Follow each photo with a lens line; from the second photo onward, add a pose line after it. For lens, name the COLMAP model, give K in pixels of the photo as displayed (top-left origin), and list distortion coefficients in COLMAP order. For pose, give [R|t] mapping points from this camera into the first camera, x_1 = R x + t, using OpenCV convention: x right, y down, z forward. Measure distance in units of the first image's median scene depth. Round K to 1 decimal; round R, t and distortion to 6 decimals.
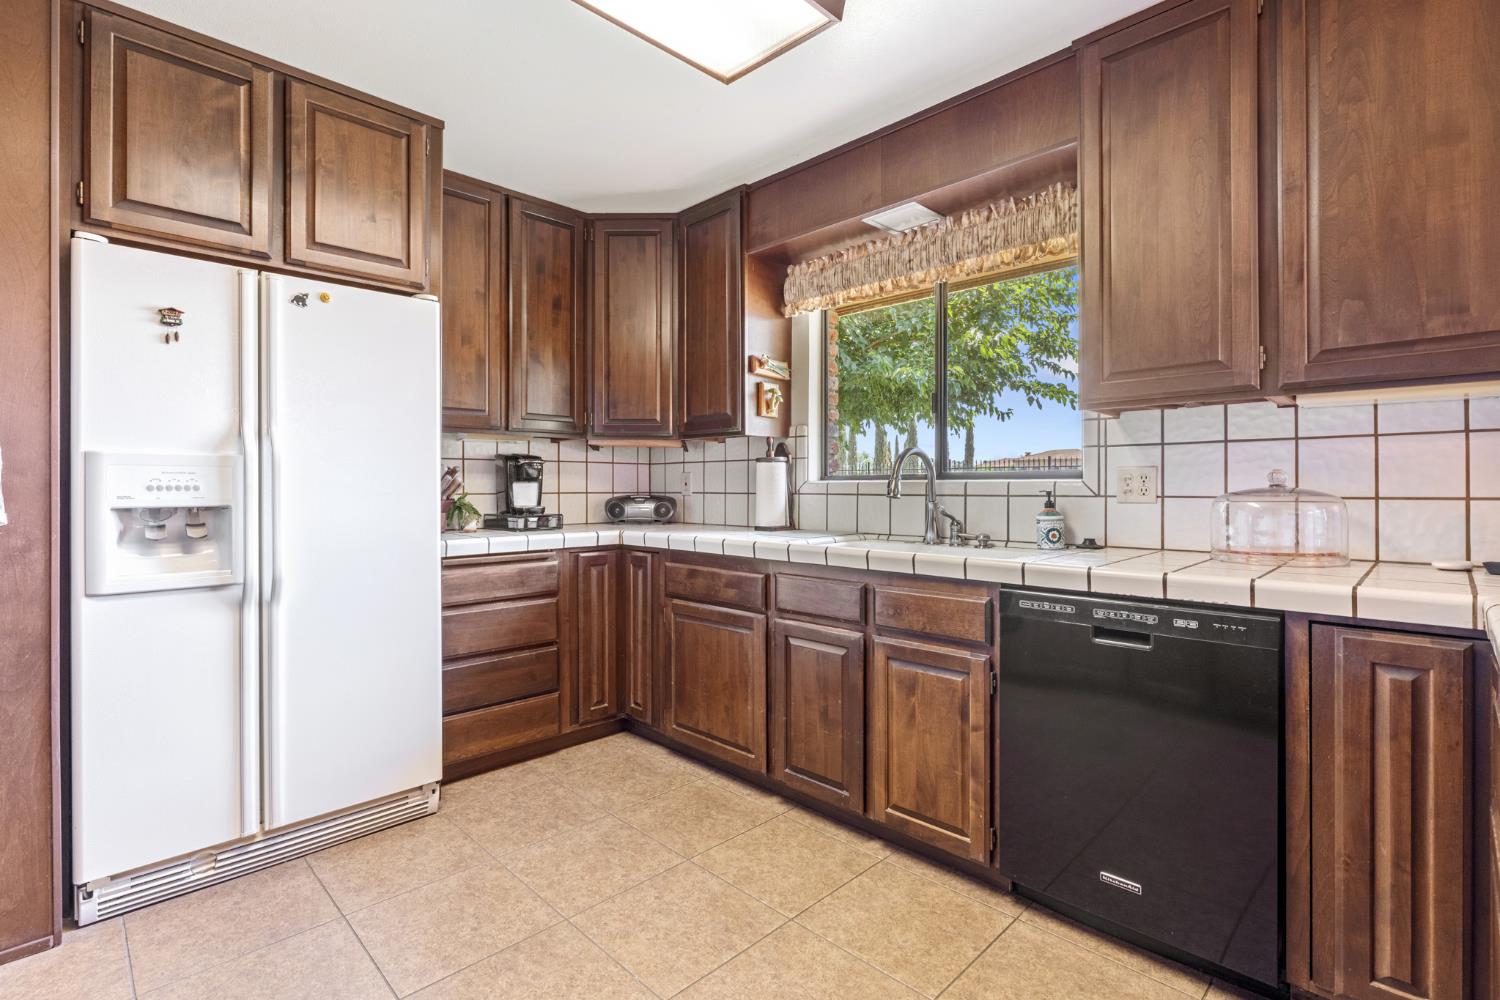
lens RADIAL K [[700.2, 0, 746.0], [0, 700.2, 485.0], [0, 0, 1]] dist [0.000763, 0.000521]
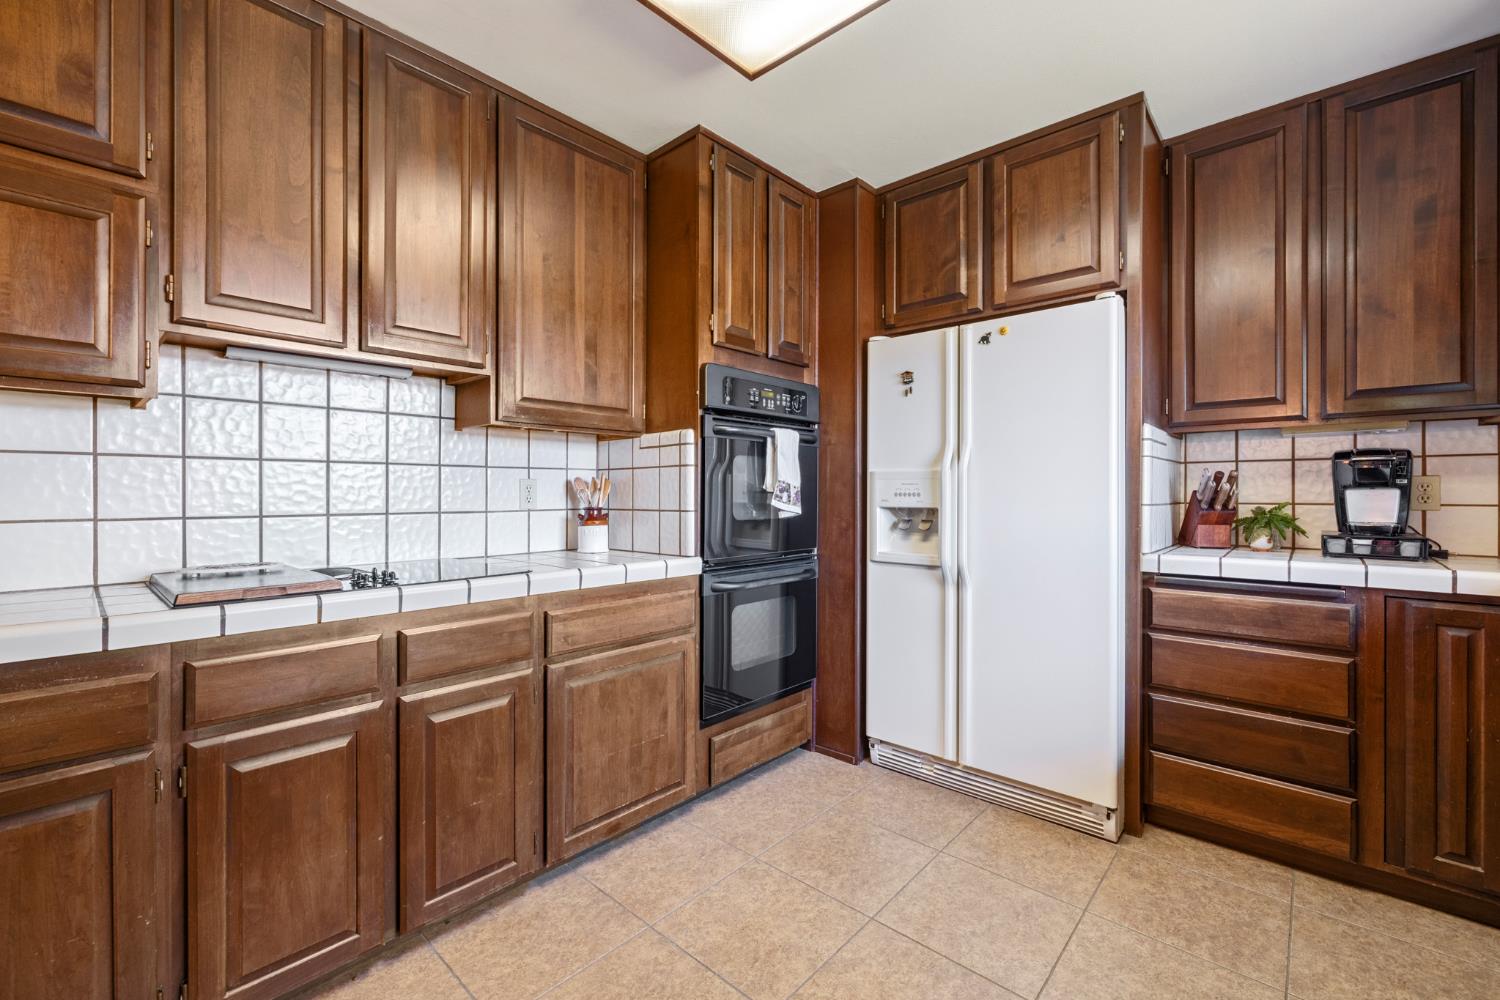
lens RADIAL K [[634.7, 0, 749.8], [0, 634.7, 492.4], [0, 0, 1]] dist [0.002023, 0.000567]
pose [[0.058070, 0.000564, -0.998312, 0.322923], [0.000360, 1.000000, 0.000586, -0.000929], [0.998312, -0.000393, 0.058070, 0.397996]]
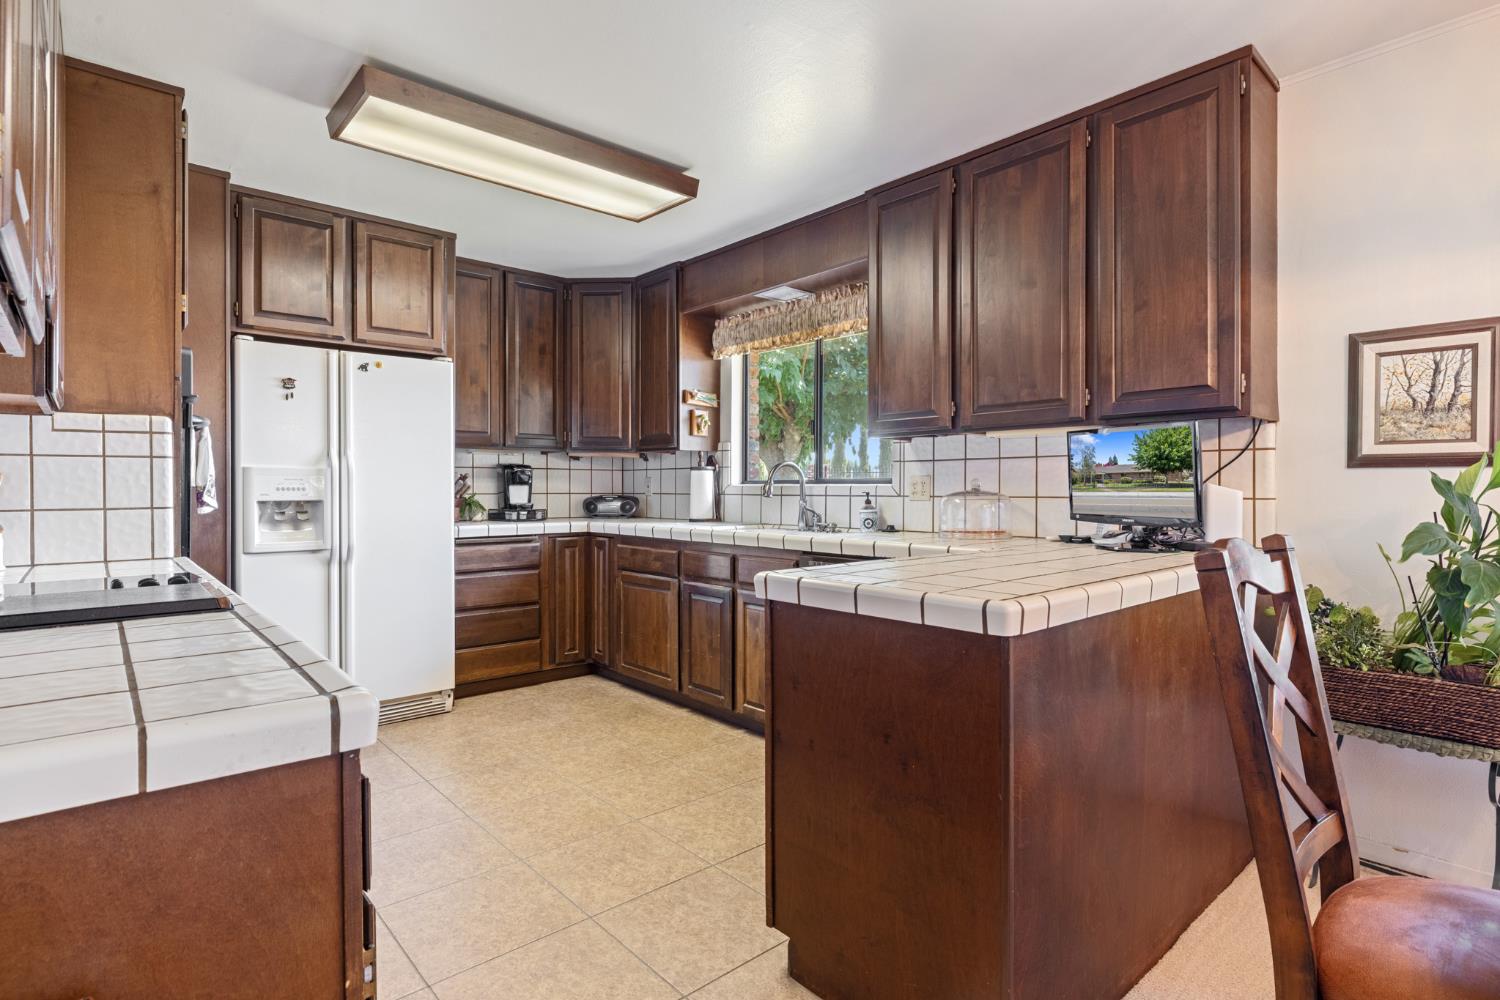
lens RADIAL K [[757.1, 0, 749.6], [0, 757.1, 491.4], [0, 0, 1]] dist [0.004123, -0.000694]
pose [[0.998526, 0.002310, -0.054219, 0.227496], [-0.001980, 0.999979, 0.006145, -0.001914], [0.054232, -0.006028, 0.998510, -0.466151]]
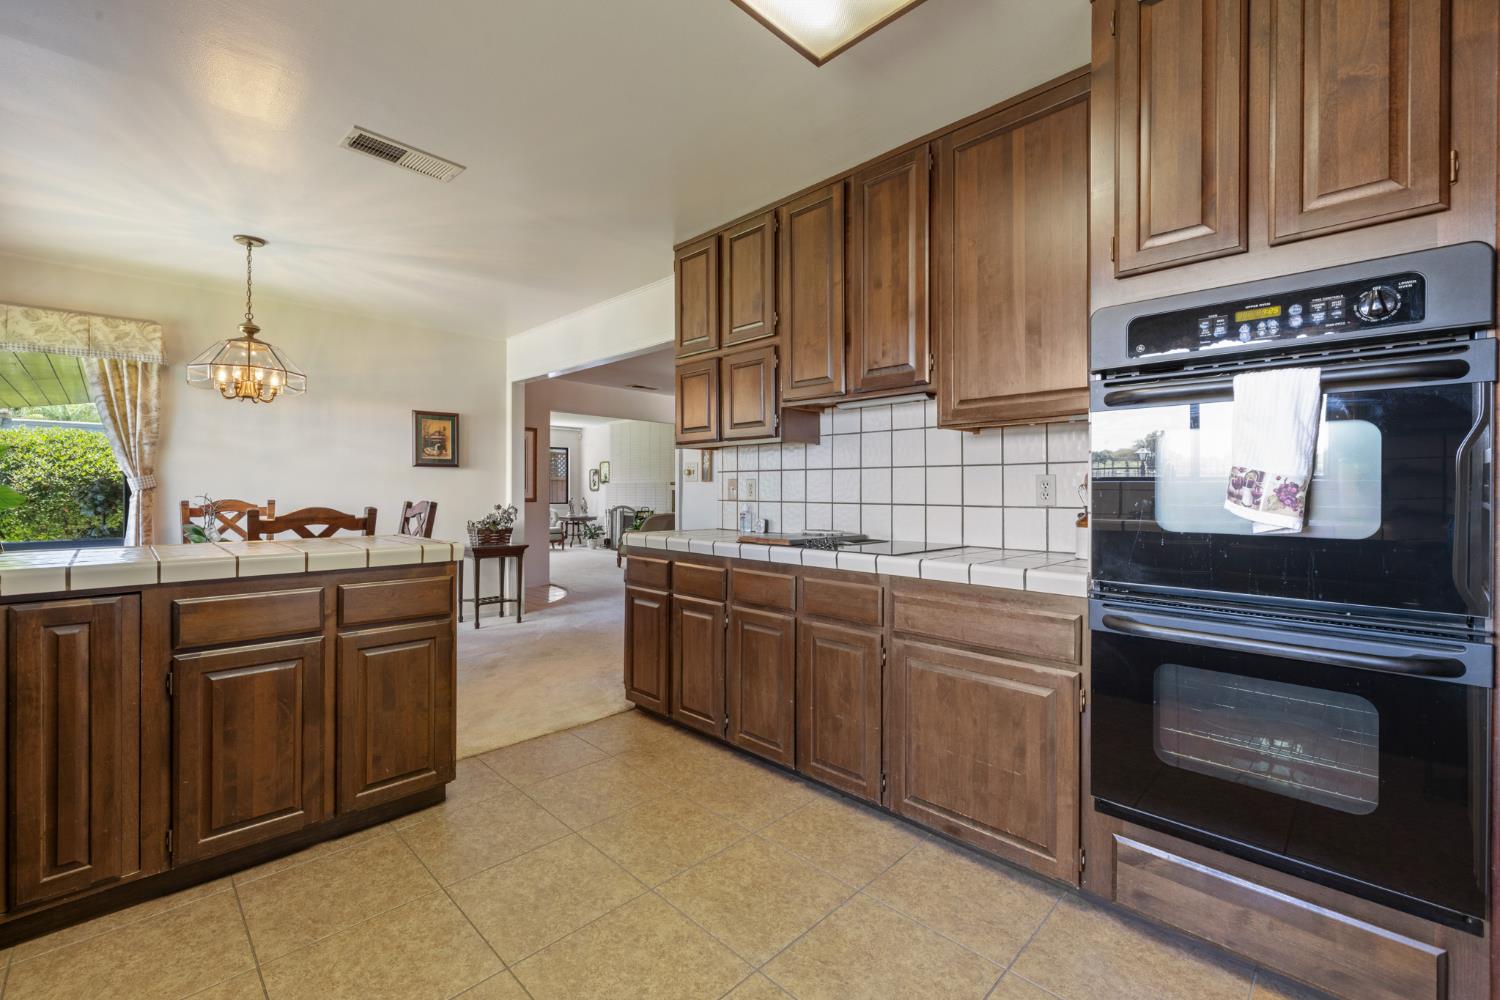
lens RADIAL K [[634.7, 0, 749.8], [0, 634.7, 492.4], [0, 0, 1]] dist [0.002023, 0.000567]
pose [[-0.999970, -0.002706, -0.007274, -0.159739], [-0.002726, 0.999993, 0.002708, 0.003035], [0.007266, 0.002727, -0.999970, 0.976185]]
